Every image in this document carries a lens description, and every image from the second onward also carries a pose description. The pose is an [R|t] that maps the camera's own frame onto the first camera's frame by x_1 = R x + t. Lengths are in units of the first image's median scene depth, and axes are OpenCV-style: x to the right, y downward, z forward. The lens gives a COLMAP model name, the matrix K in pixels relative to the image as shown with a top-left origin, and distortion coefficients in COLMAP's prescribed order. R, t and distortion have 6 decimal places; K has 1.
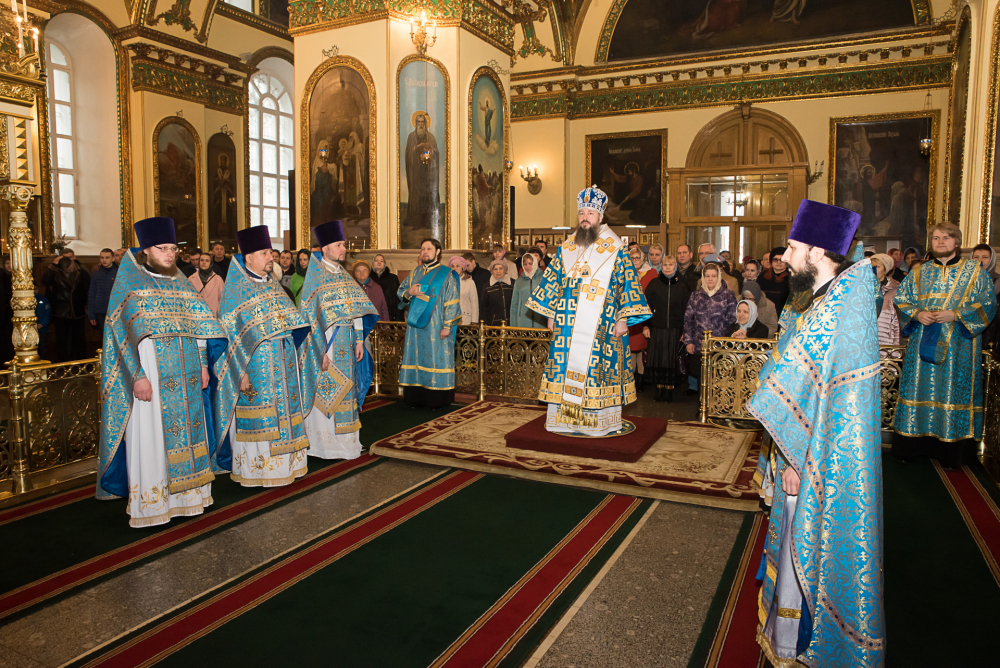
lens RADIAL K [[664.5, 0, 500.0], [0, 664.5, 334.0], [0, 0, 1]] dist [-0.133534, 0.084830]
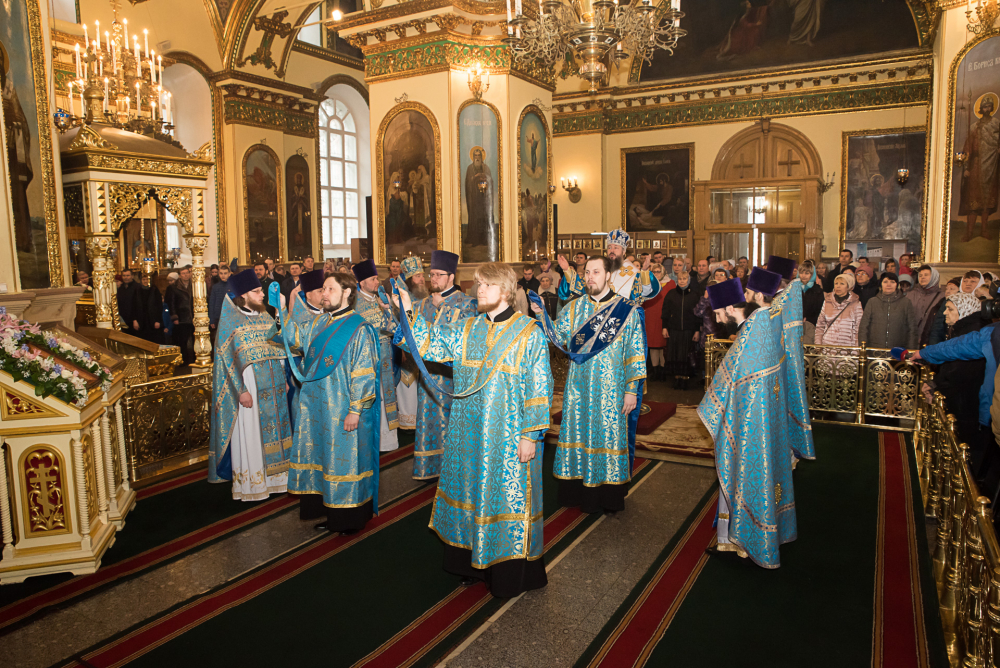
lens RADIAL K [[664.5, 0, 500.0], [0, 664.5, 334.0], [0, 0, 1]] dist [-0.133534, 0.084830]
pose [[0.997845, -0.008927, -0.064999, -0.004029], [0.010197, 0.999763, 0.019235, -0.016599], [0.064812, -0.019856, 0.997700, -0.144625]]
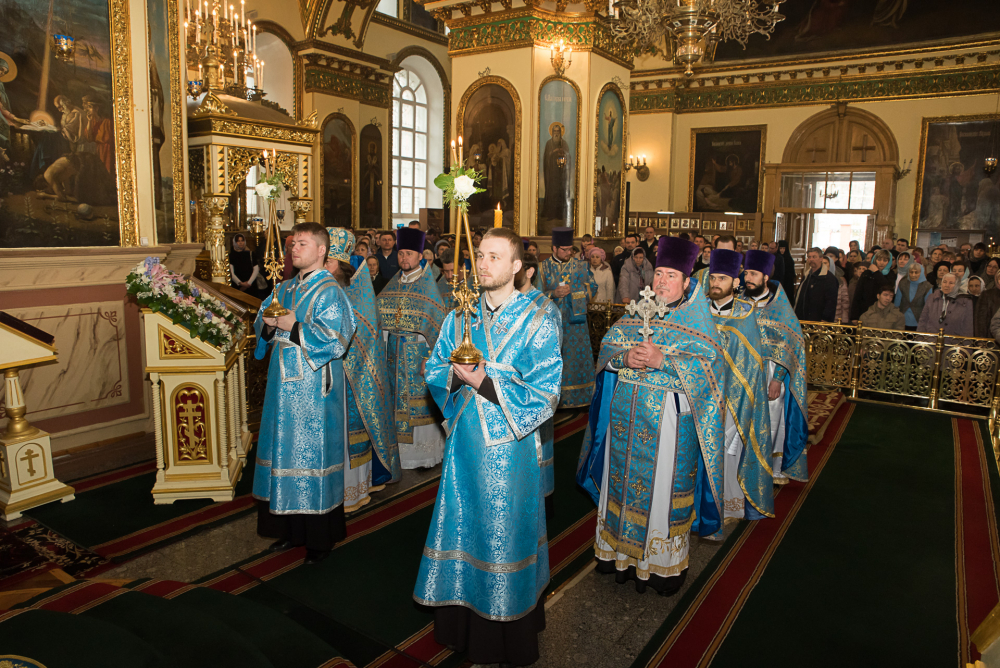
lens RADIAL K [[664.5, 0, 500.0], [0, 664.5, 334.0], [0, 0, 1]] dist [-0.133534, 0.084830]
pose [[0.990538, 0.039699, -0.131369, -0.036868], [-0.032420, 0.997843, 0.057088, -0.010837], [0.133352, -0.052288, 0.989688, -0.174526]]
